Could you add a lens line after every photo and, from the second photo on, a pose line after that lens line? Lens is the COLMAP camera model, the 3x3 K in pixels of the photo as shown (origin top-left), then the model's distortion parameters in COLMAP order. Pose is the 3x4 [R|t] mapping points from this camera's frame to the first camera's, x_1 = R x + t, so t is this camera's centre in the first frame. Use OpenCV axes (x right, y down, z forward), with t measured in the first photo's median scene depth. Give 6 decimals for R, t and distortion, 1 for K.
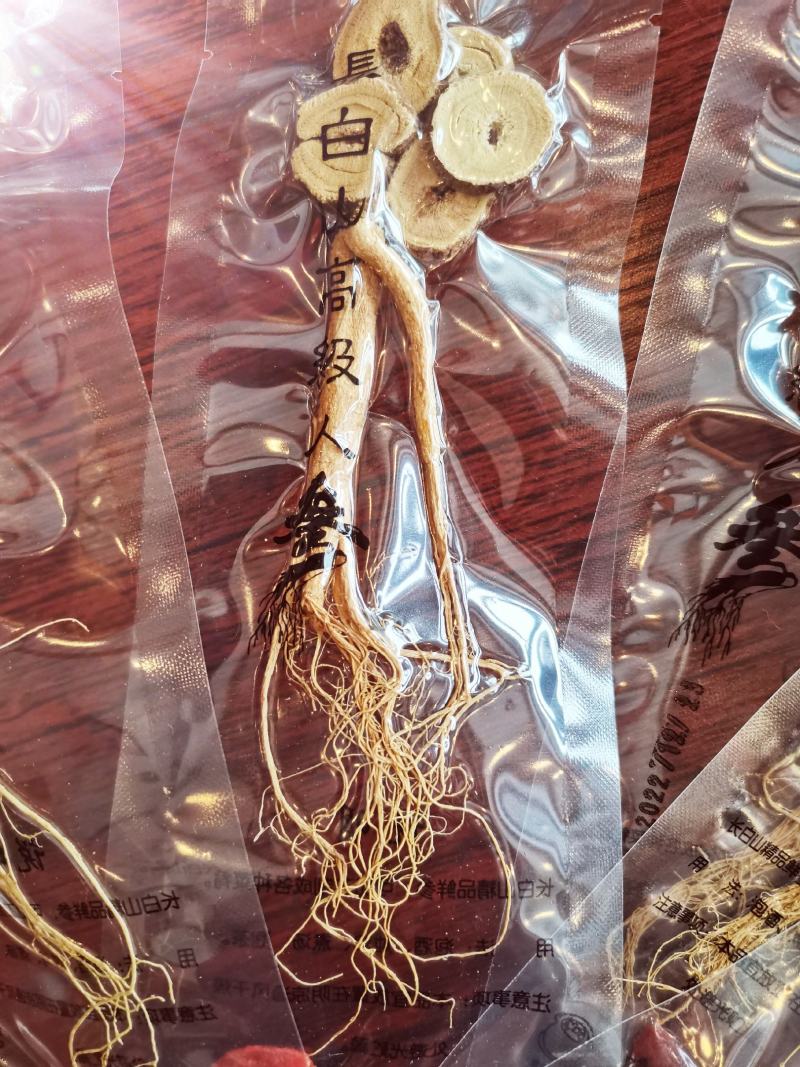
lens RADIAL K [[851.5, 0, 403.9], [0, 851.5, 530.9], [0, 0, 1]] dist [-0.007336, -0.013060]
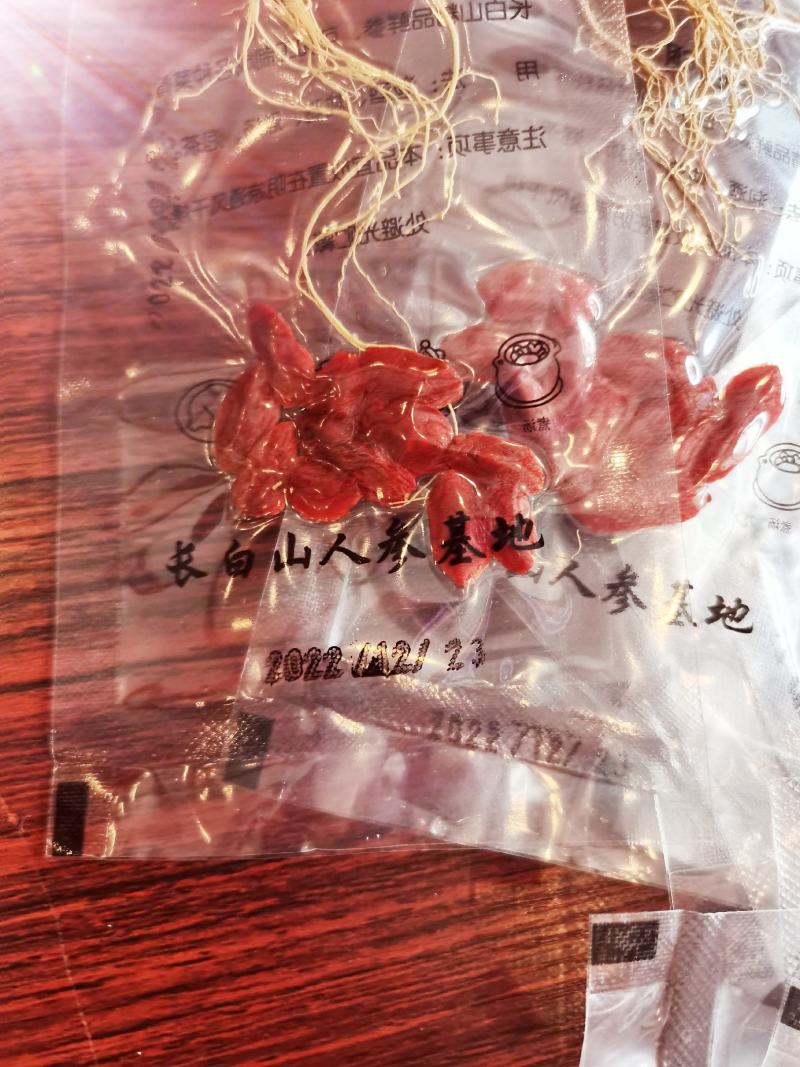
lens RADIAL K [[841.2, 0, 398.5], [0, 841.2, 535.5], [0, 0, 1]] dist [0.011331, 0.000620]
pose [[0.964885, 0.208854, 0.159303, -0.378106], [-0.167566, 0.956448, -0.239017, 1.066714], [-0.202285, 0.203930, 0.957859, 0.263277]]
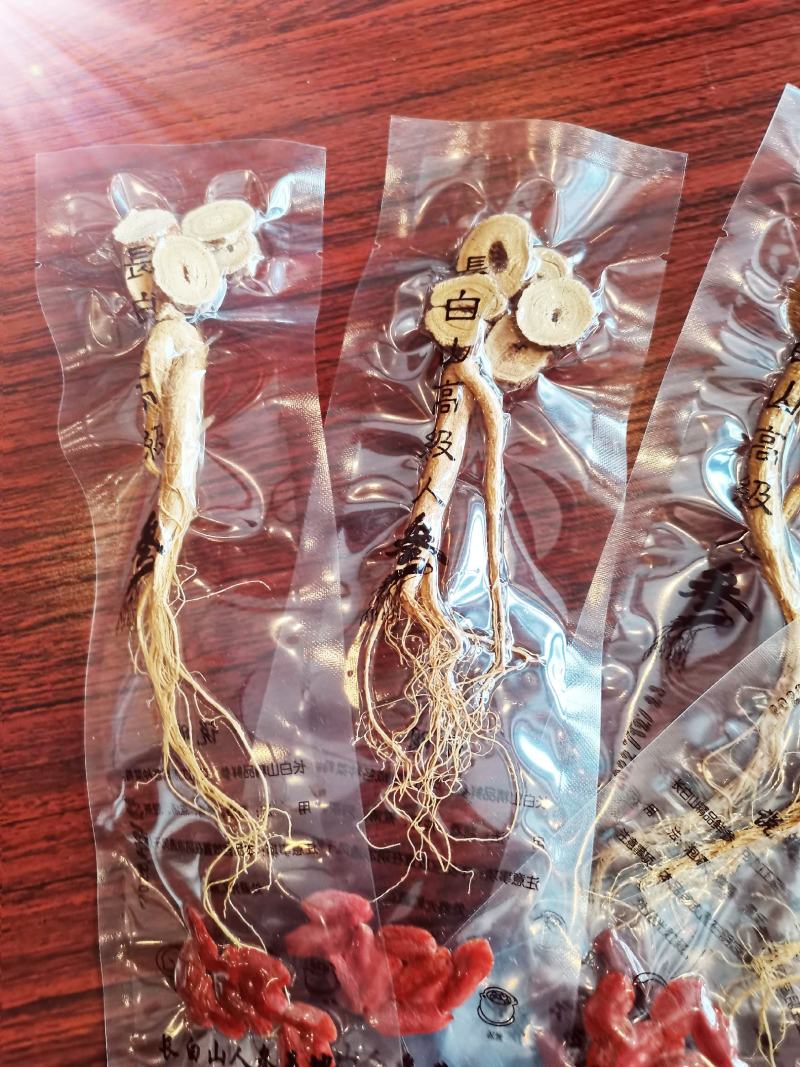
lens RADIAL K [[841.2, 0, 398.5], [0, 841.2, 535.5], [0, 0, 1]] dist [0.011331, 0.000620]
pose [[0.992183, 0.112808, -0.053351, -0.054786], [-0.119065, 0.983787, -0.134113, 0.182473], [0.037357, 0.139417, 0.989529, -0.508456]]
